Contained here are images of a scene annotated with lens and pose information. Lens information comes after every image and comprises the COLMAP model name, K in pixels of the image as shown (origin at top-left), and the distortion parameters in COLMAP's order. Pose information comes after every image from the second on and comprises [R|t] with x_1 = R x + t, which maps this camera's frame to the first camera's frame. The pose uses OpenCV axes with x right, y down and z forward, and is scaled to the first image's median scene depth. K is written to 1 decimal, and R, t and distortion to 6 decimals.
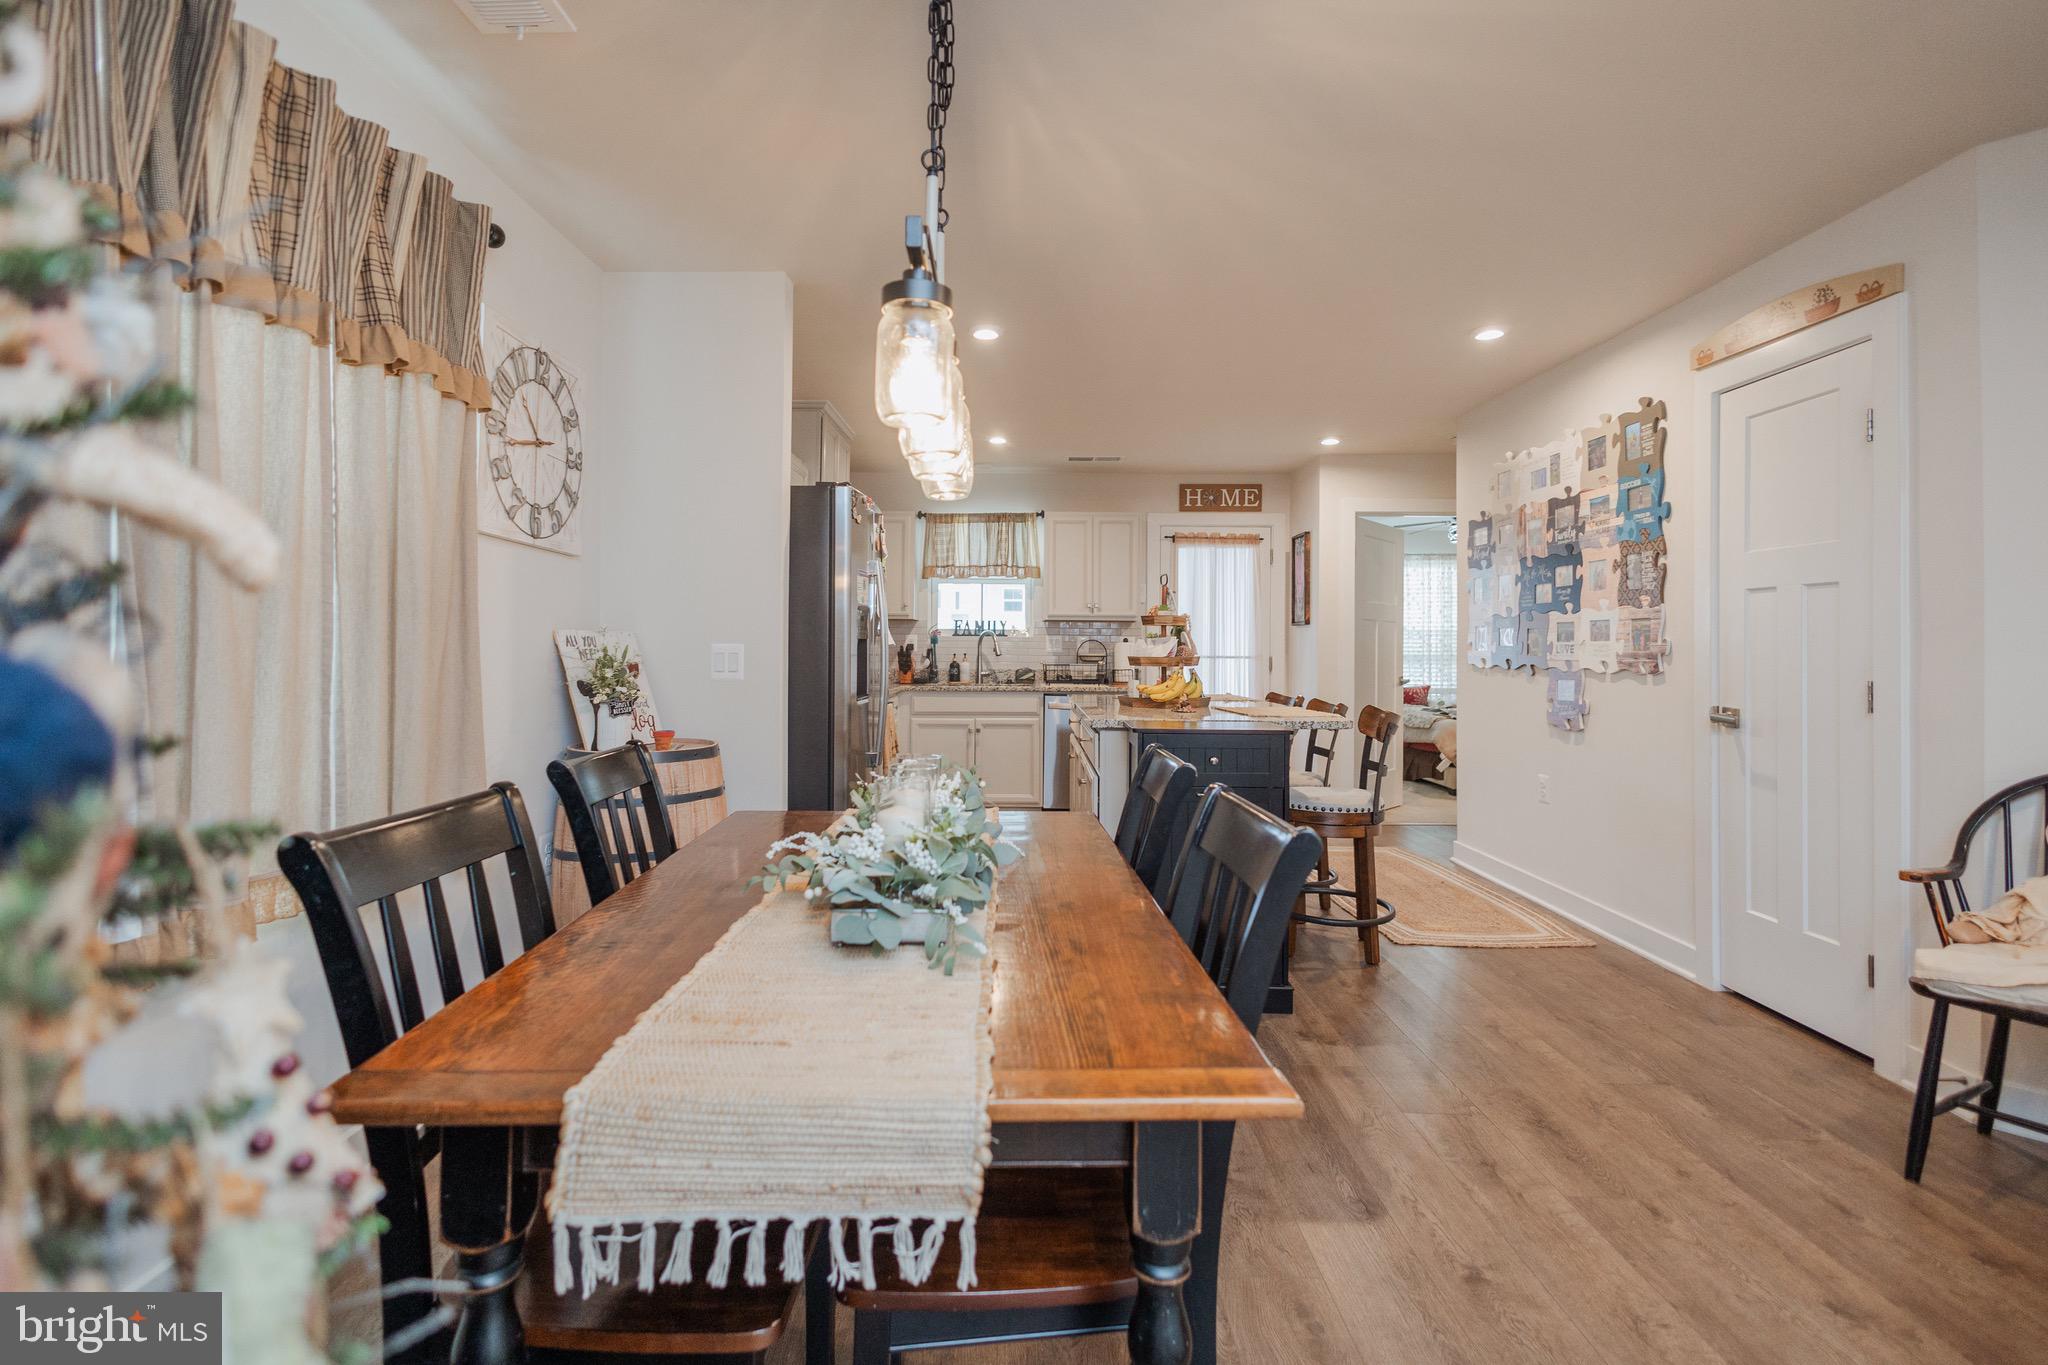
lens RADIAL K [[968.9, 0, 999.9], [0, 968.9, 660.7], [0, 0, 1]] dist [0.007360, -0.002077]
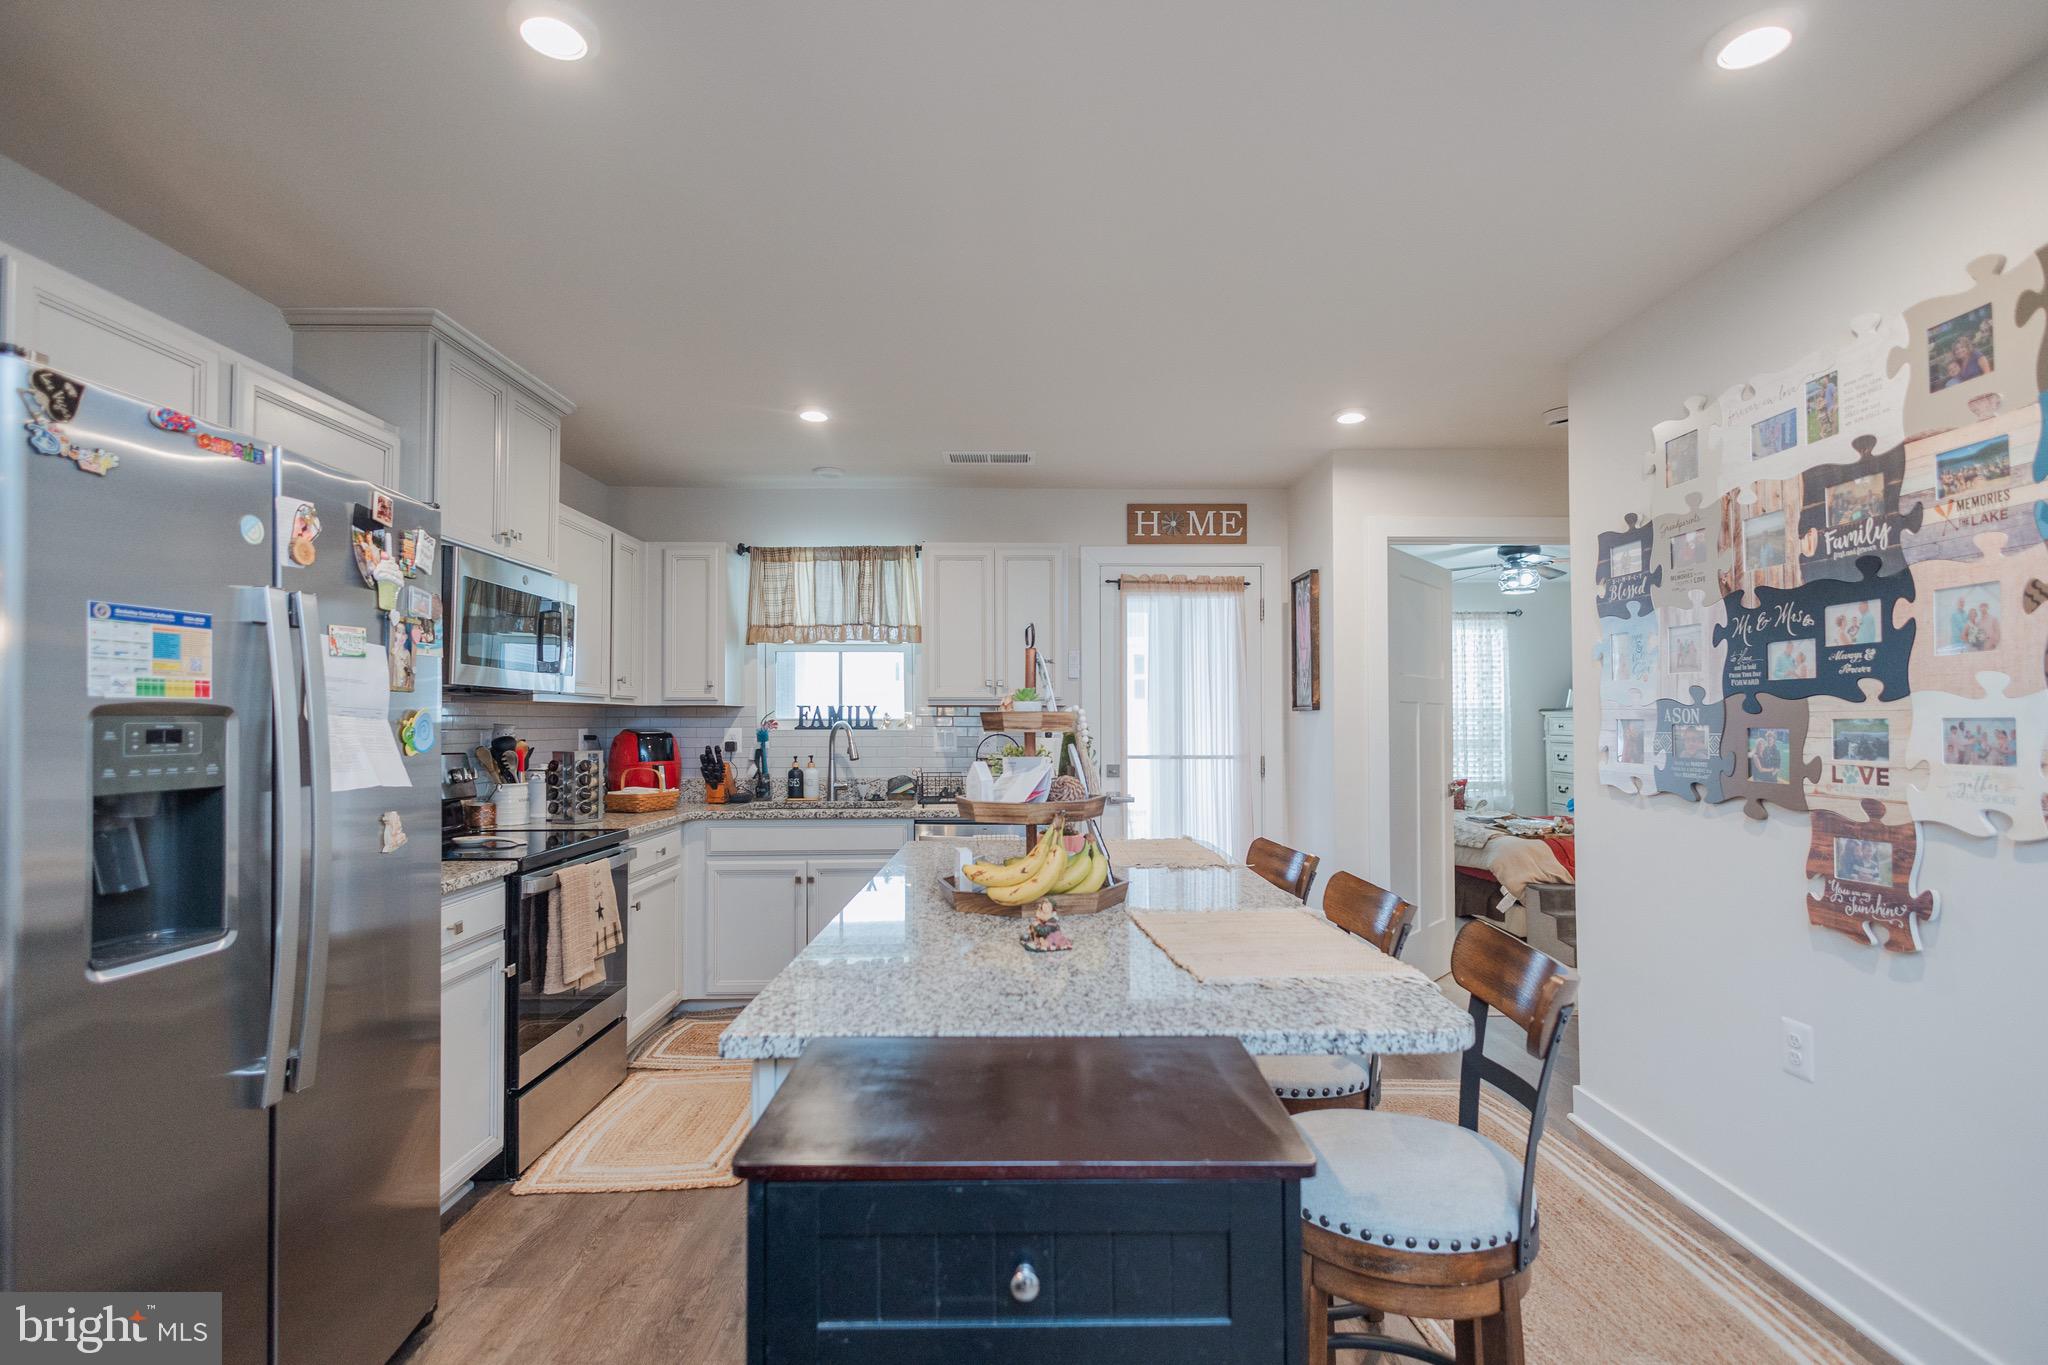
lens RADIAL K [[968.9, 0, 1032.2], [0, 968.9, 715.2], [0, 0, 1]] dist [0.007360, -0.002077]
pose [[0.999473, -0.007925, 0.031465, 0.103297], [0.008475, 0.999813, -0.017390, -0.024053], [-0.031321, 0.017648, 0.999354, 0.347909]]
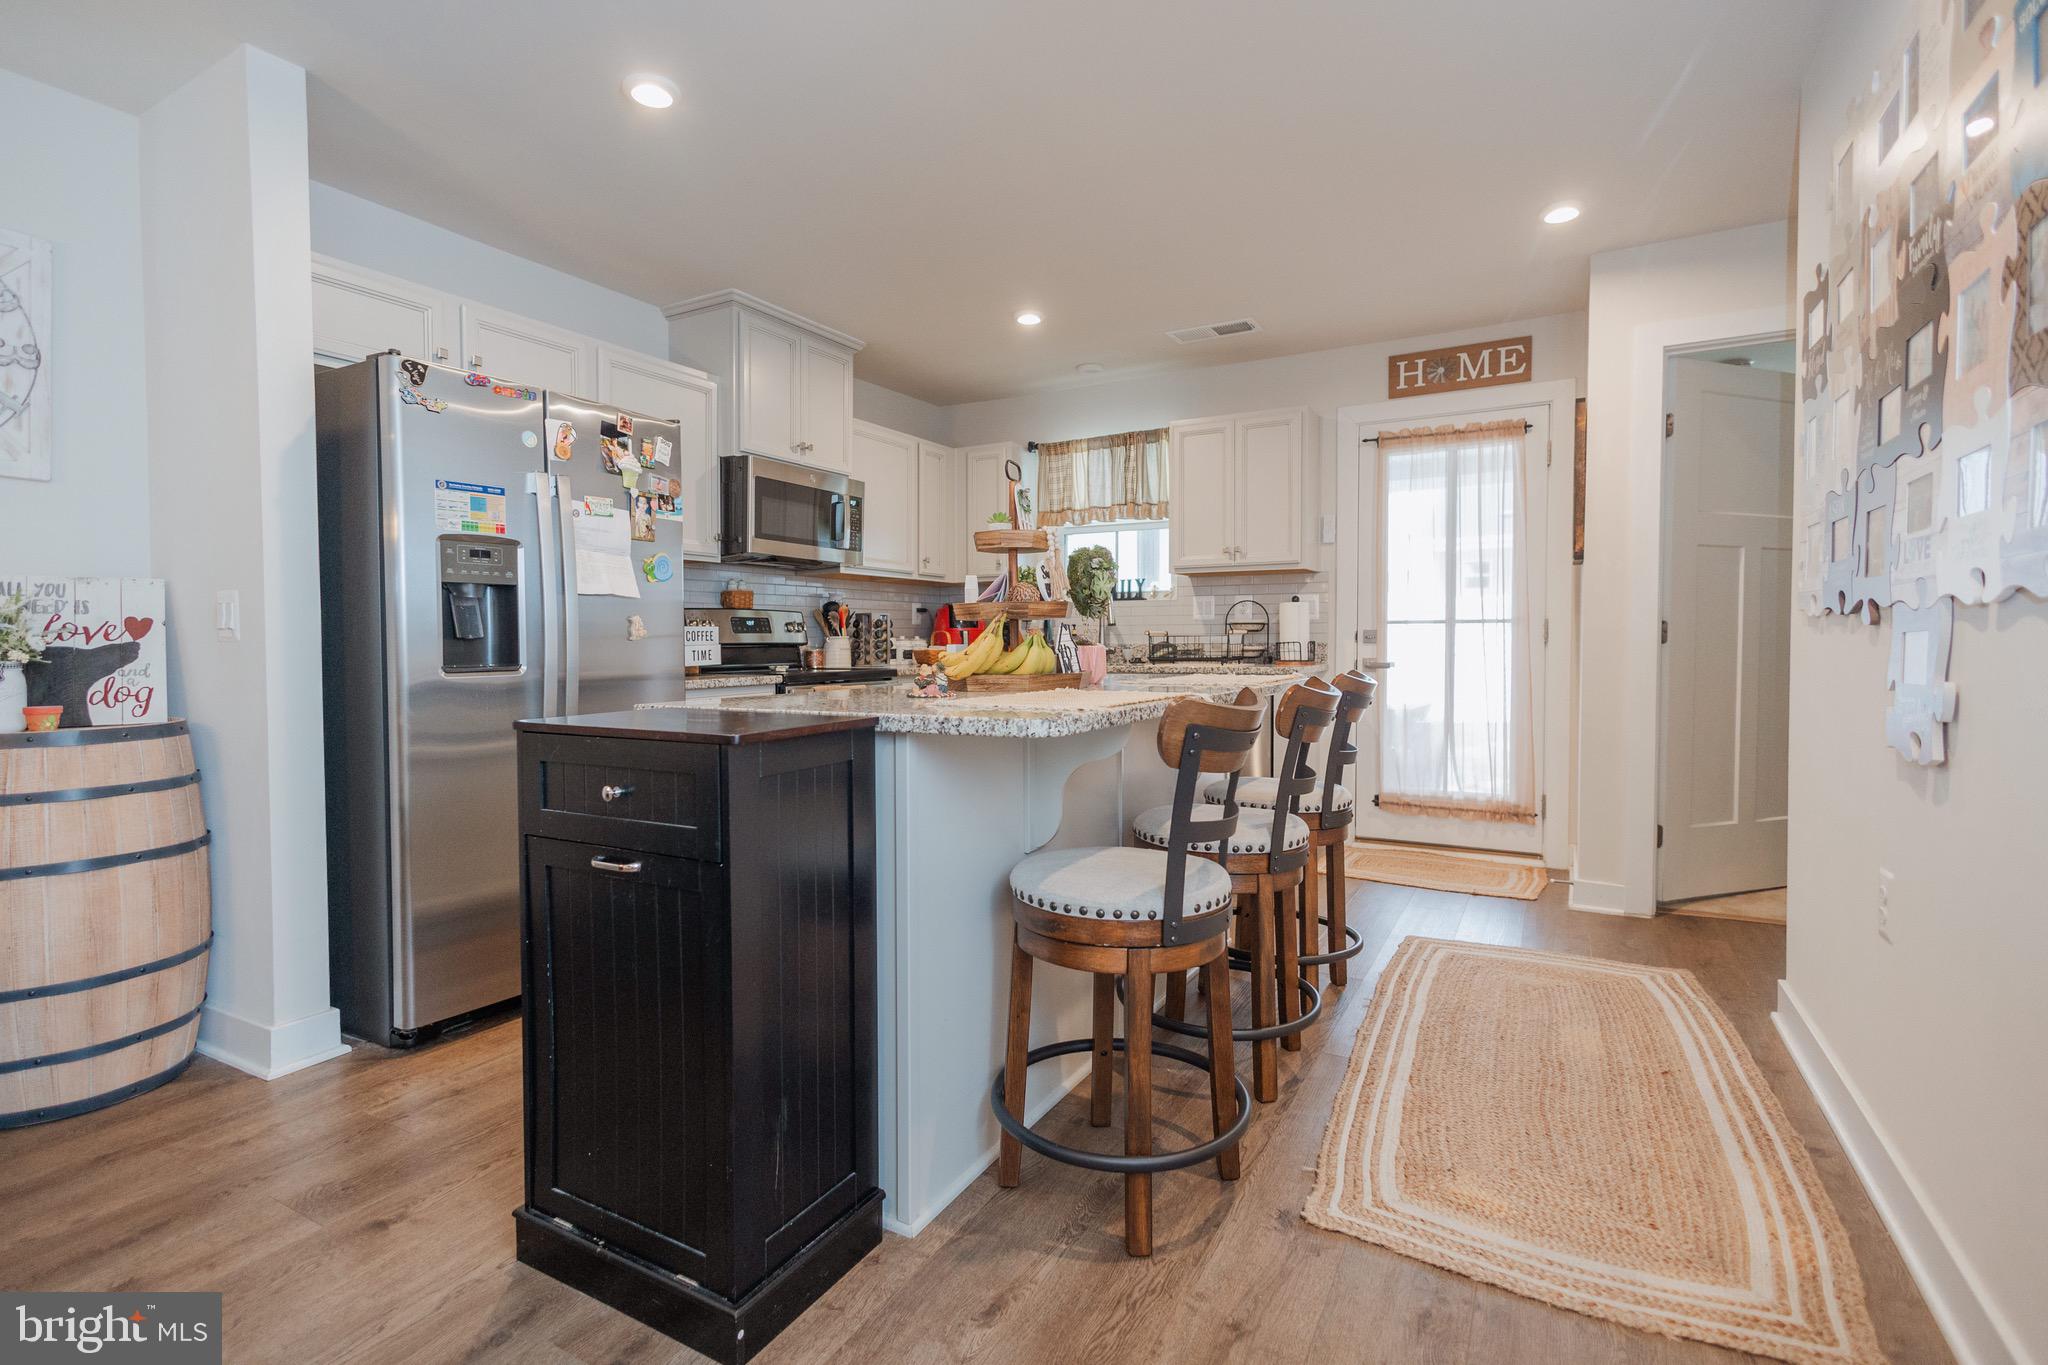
lens RADIAL K [[968.9, 0, 1009.7], [0, 968.9, 675.2], [0, 0, 1]] dist [0.007360, -0.002077]
pose [[0.876767, 0.004823, -0.480892, 0.297556], [0.006104, 0.999758, 0.021156, 0.017466], [0.480877, -0.021485, 0.876525, 0.325160]]
